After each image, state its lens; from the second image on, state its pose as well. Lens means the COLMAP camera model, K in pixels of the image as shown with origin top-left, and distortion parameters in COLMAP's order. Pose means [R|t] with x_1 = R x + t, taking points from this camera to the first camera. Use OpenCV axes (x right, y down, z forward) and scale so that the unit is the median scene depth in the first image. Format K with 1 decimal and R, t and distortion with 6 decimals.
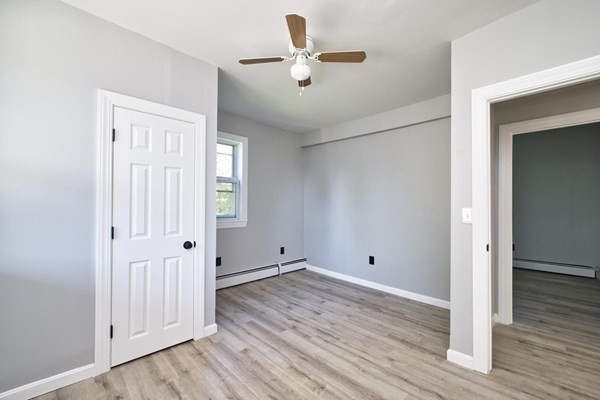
lens RADIAL K [[249.1, 0, 302.1], [0, 249.1, 202.6], [0, 0, 1]] dist [-0.000146, 0.000128]
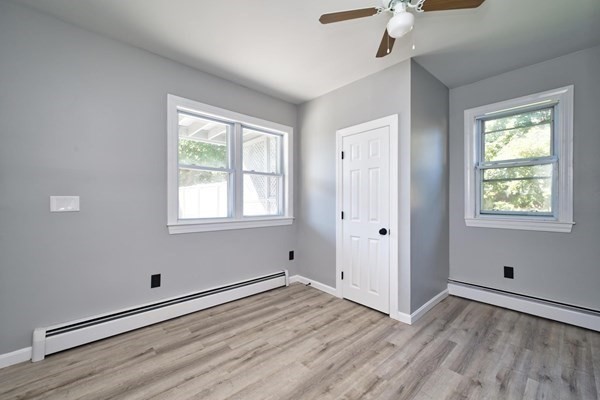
lens RADIAL K [[249.1, 0, 301.6], [0, 249.1, 201.9], [0, 0, 1]] dist [-0.000146, 0.000128]
pose [[-0.034190, -0.001794, -0.999414, 0.756851], [0.010225, 0.999945, -0.002145, 0.028887], [0.999363, -0.010292, -0.034170, 0.678676]]
